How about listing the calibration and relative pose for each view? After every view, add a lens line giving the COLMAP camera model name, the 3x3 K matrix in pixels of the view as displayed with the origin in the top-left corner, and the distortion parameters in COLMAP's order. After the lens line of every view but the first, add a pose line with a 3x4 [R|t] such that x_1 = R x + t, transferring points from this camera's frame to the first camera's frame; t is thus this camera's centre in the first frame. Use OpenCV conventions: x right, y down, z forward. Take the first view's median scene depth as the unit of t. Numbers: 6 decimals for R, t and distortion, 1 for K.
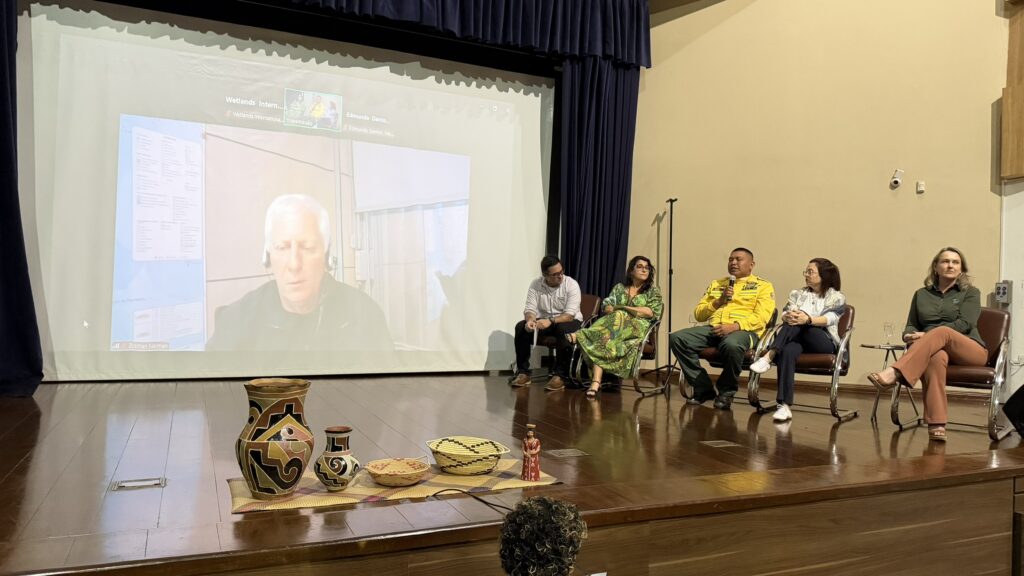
lens RADIAL K [[716.2, 0, 511.3], [0, 716.2, 292.1], [0, 0, 1]] dist [0.057395, -0.070376]
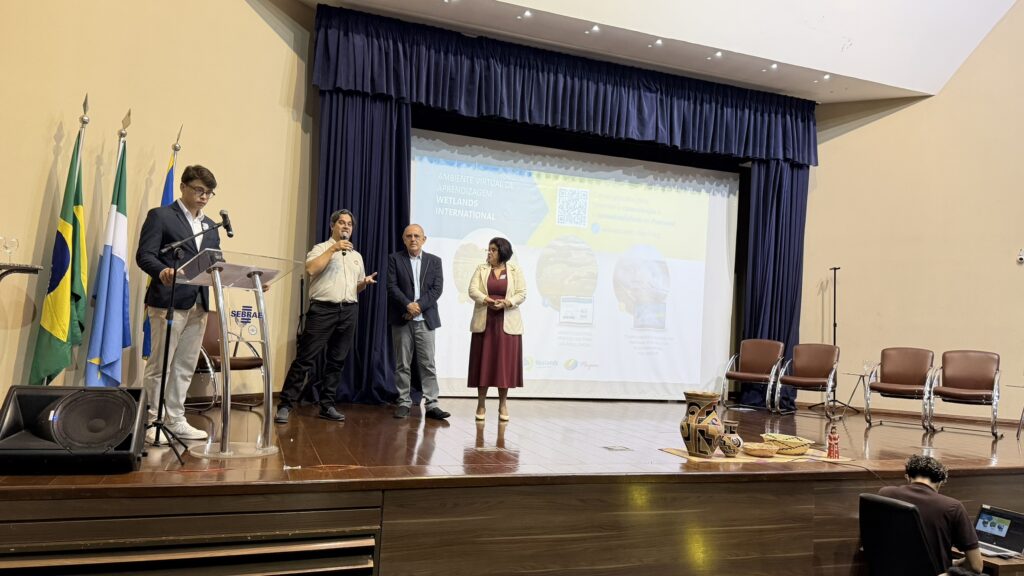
lens RADIAL K [[716.2, 0, 506.0], [0, 716.2, 289.9], [0, 0, 1]] dist [0.057395, -0.070376]
pose [[0.996617, 0.012046, -0.081293, -0.294819], [-0.016738, 0.998217, -0.057294, -0.008653], [0.080458, 0.058461, 0.995042, -0.365905]]
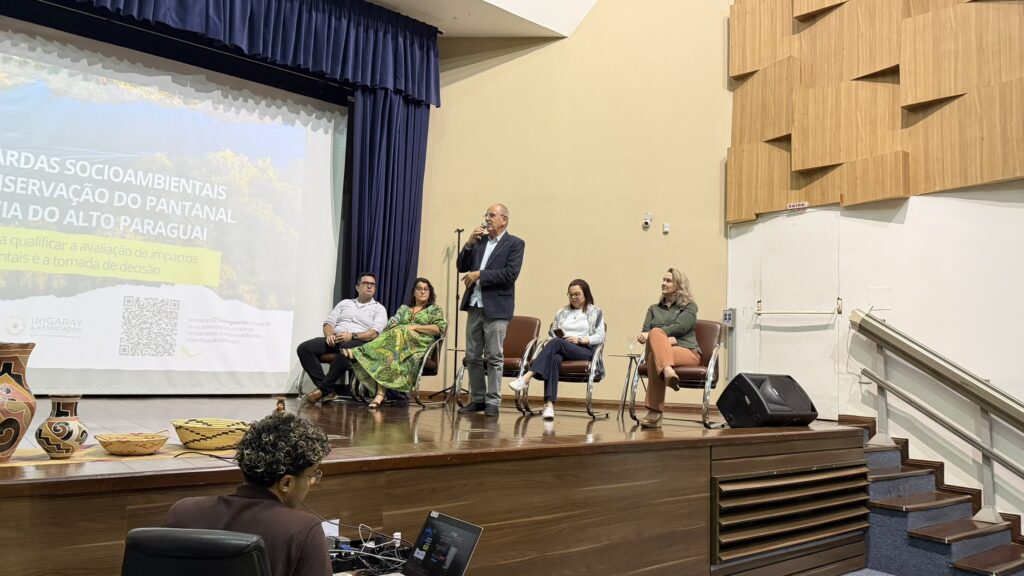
lens RADIAL K [[716.2, 0, 514.7], [0, 716.2, 292.2], [0, 0, 1]] dist [0.057395, -0.070376]
pose [[0.966294, 0.028572, 0.255851, 0.040936], [-0.008347, 0.996777, -0.079788, 0.057309], [-0.257306, 0.074963, 0.963418, -0.047482]]
